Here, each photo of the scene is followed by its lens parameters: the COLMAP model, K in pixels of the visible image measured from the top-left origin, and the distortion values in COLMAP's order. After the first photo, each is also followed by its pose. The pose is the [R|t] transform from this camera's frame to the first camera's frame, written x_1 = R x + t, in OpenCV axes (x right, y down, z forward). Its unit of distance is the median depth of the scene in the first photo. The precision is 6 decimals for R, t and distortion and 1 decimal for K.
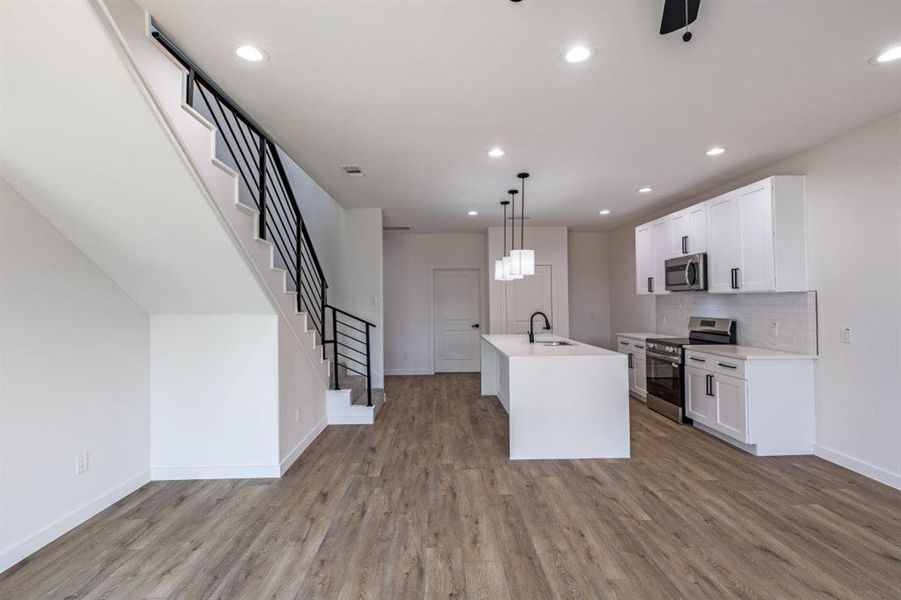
lens RADIAL K [[415.7, 0, 448.7], [0, 415.7, 297.0], [0, 0, 1]] dist [-0.001846, -0.000308]
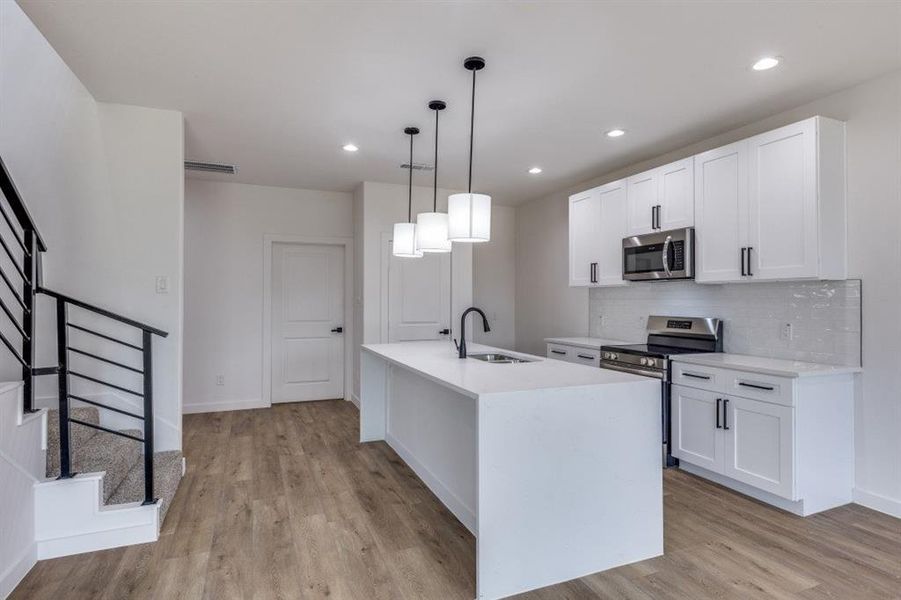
lens RADIAL K [[468.8, 0, 453.5], [0, 468.8, 296.9], [0, 0, 1]] dist [-0.004686, 0.000352]
pose [[0.930198, 0.014744, 0.366763, -0.065951], [-0.015827, 0.999875, -0.000052, 0.020808], [-0.366718, -0.005756, 0.930314, 0.373877]]
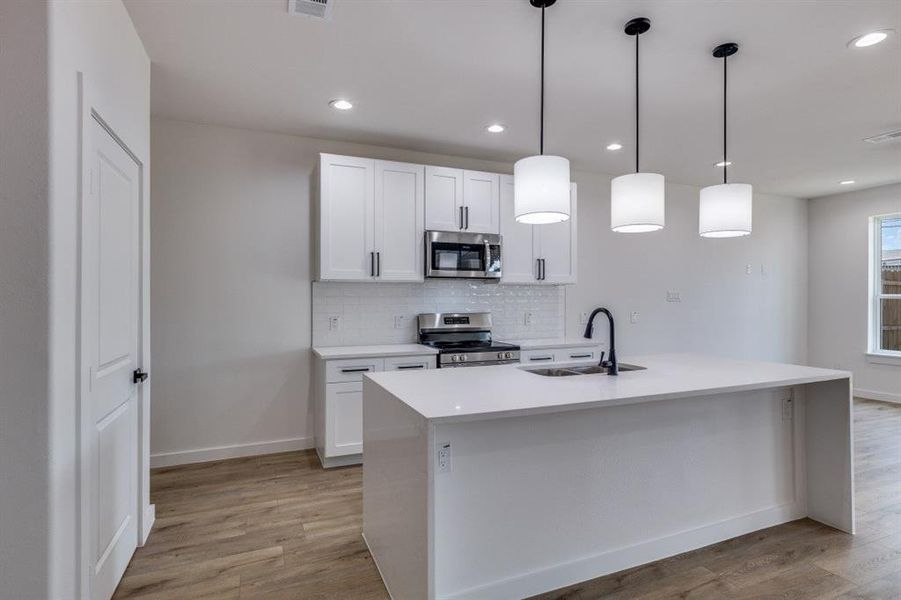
lens RADIAL K [[468.8, 0, 453.3], [0, 468.8, 298.5], [0, 0, 1]] dist [-0.004686, 0.000352]
pose [[-0.366344, 0.012200, 0.930399, -0.219189], [-0.006710, 0.999853, -0.015752, 0.035971], [-0.930455, -0.012014, -0.366209, 1.370364]]
